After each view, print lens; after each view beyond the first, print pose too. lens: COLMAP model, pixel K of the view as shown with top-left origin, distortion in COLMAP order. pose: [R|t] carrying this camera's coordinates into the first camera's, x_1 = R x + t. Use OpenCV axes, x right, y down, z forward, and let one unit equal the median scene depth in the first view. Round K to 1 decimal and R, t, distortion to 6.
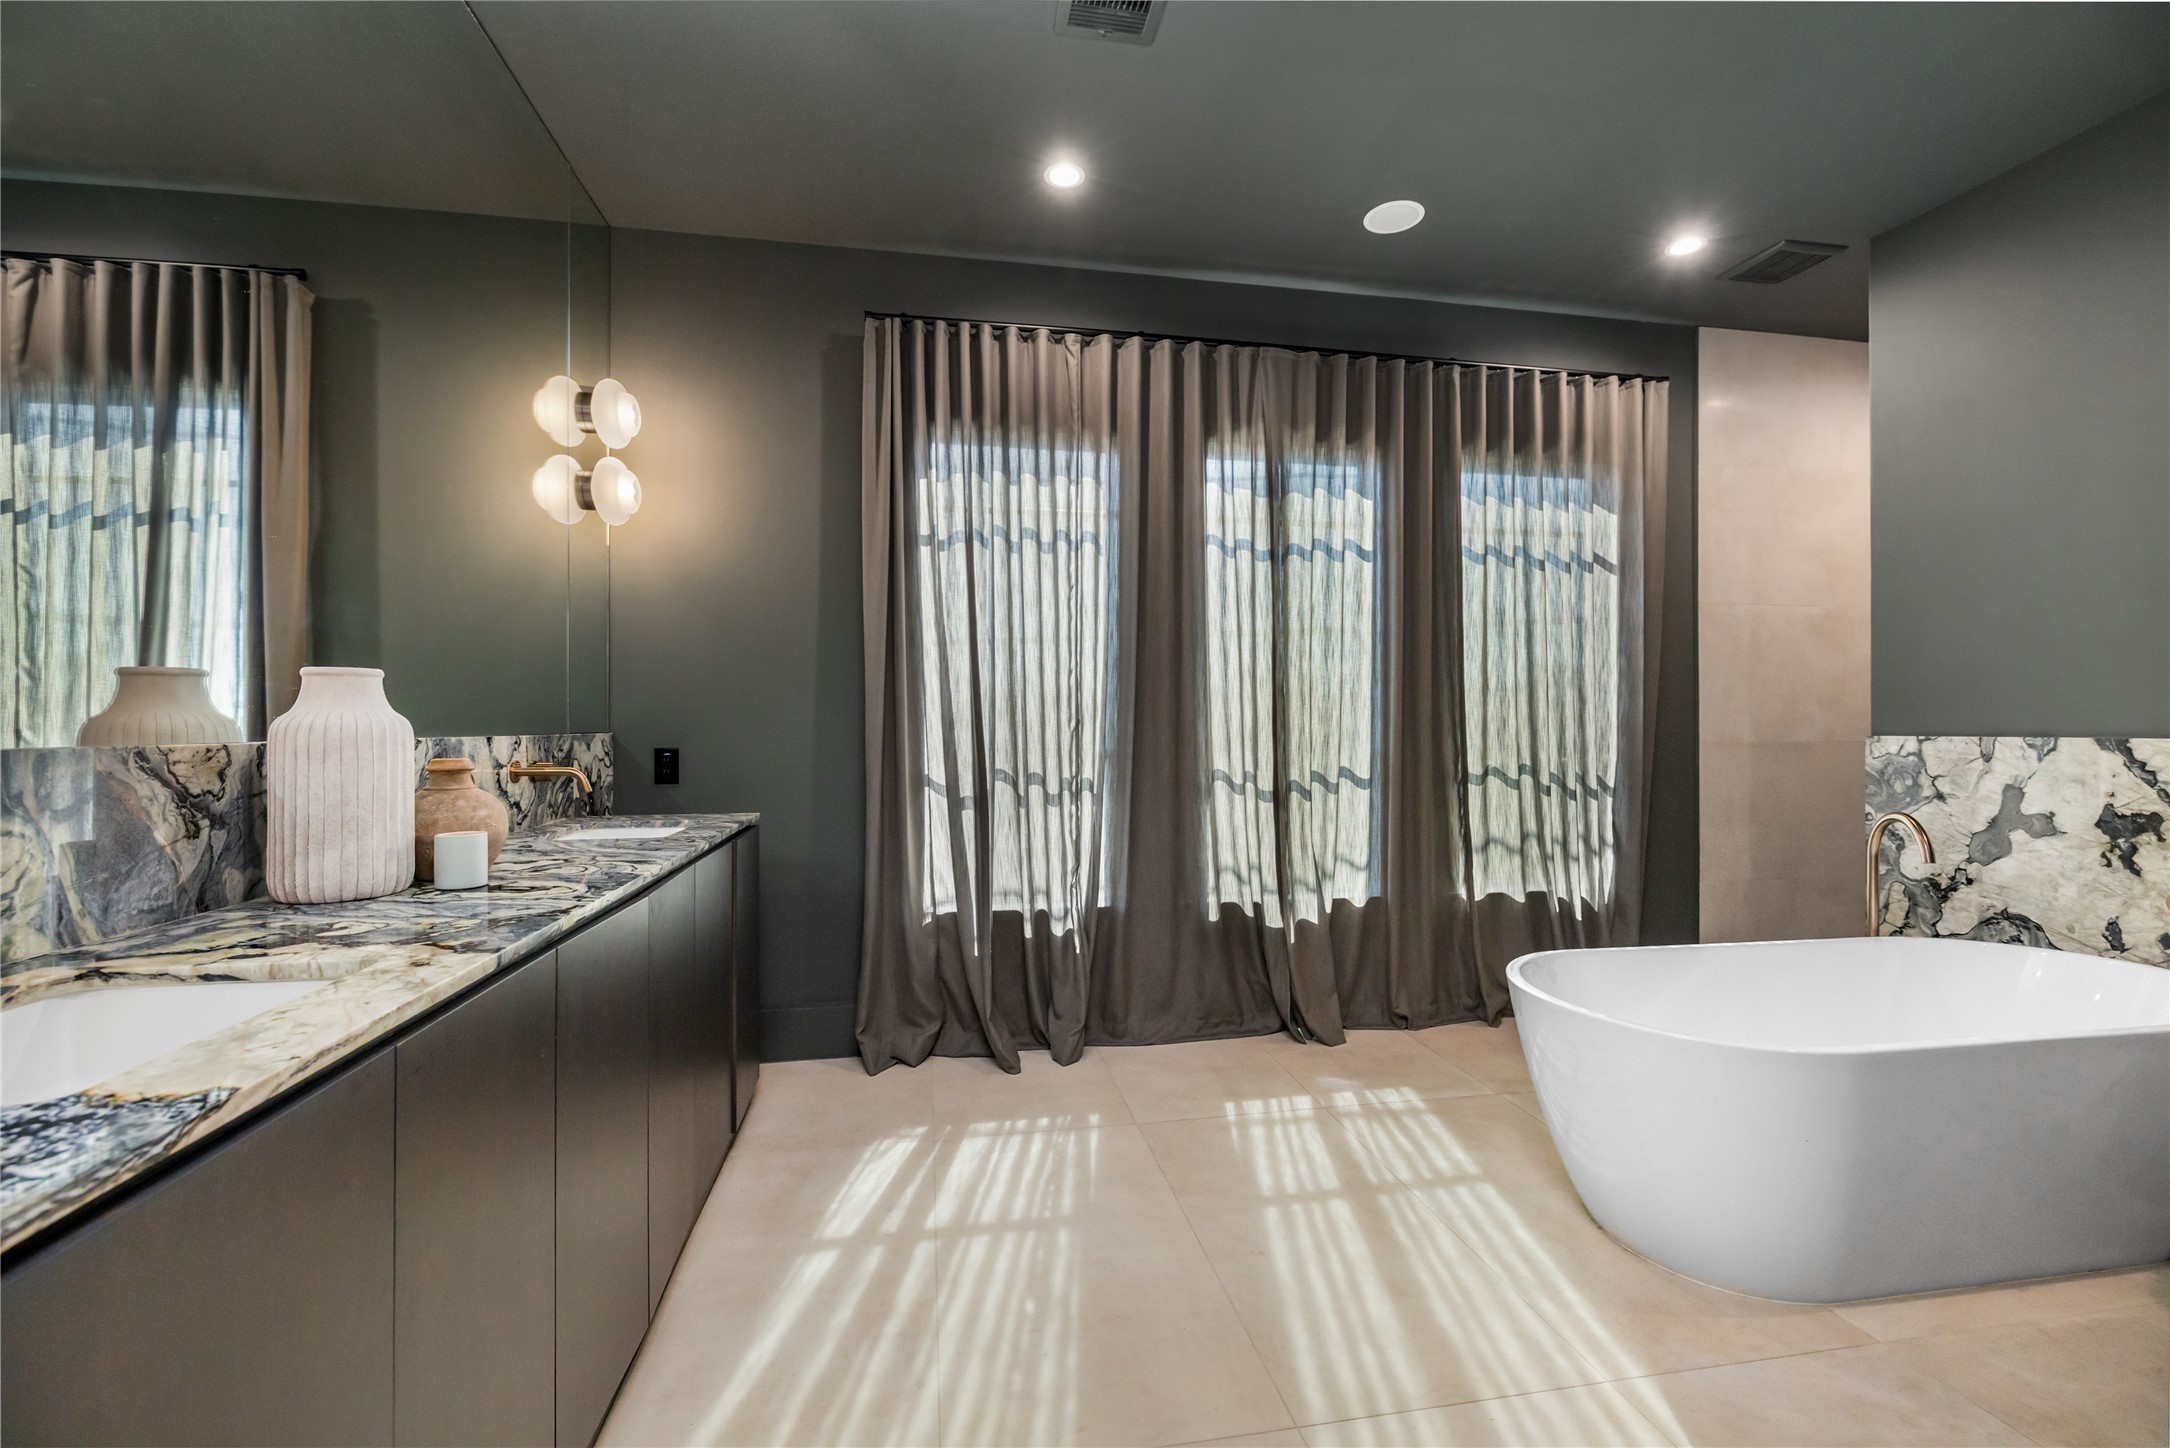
lens RADIAL K [[921.6, 0, 1087.0], [0, 921.6, 723.3], [0, 0, 1]] dist [0.001446, -0.000553]
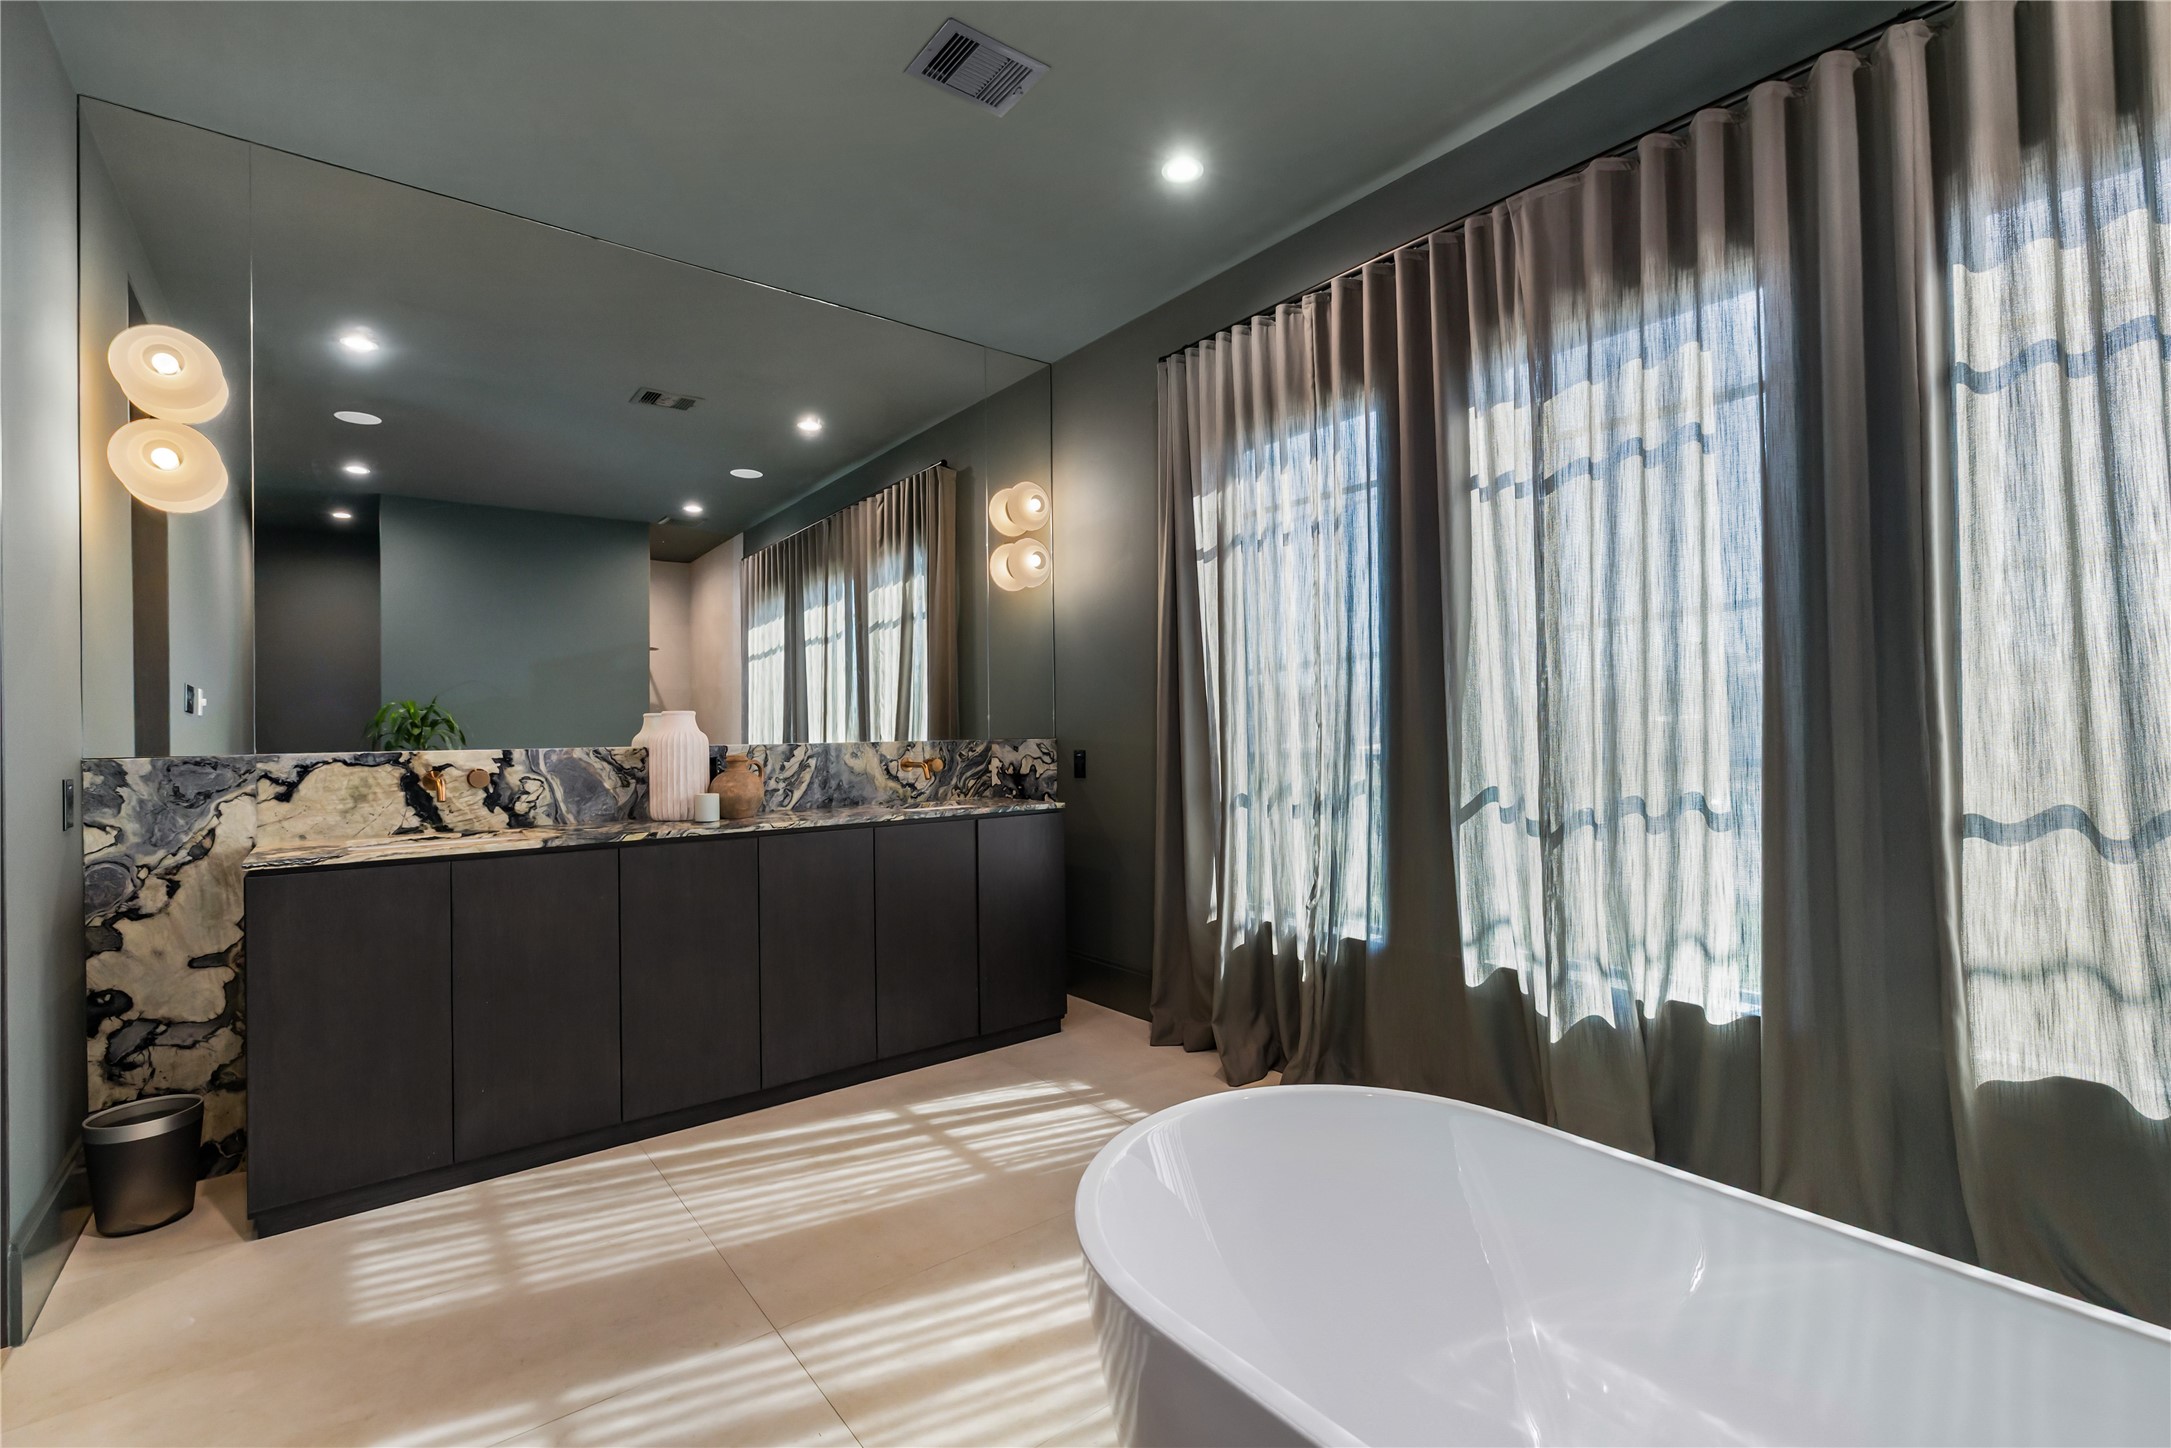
lens RADIAL K [[922.0, 0, 1038.6], [0, 922.0, 726.0], [0, 0, 1]] dist [0.001446, -0.000553]
pose [[0.468159, -0.013221, -0.883545, 0.803414], [0.016201, 0.999848, -0.006377, 0.000619], [0.883496, -0.011329, 0.468302, 0.418516]]
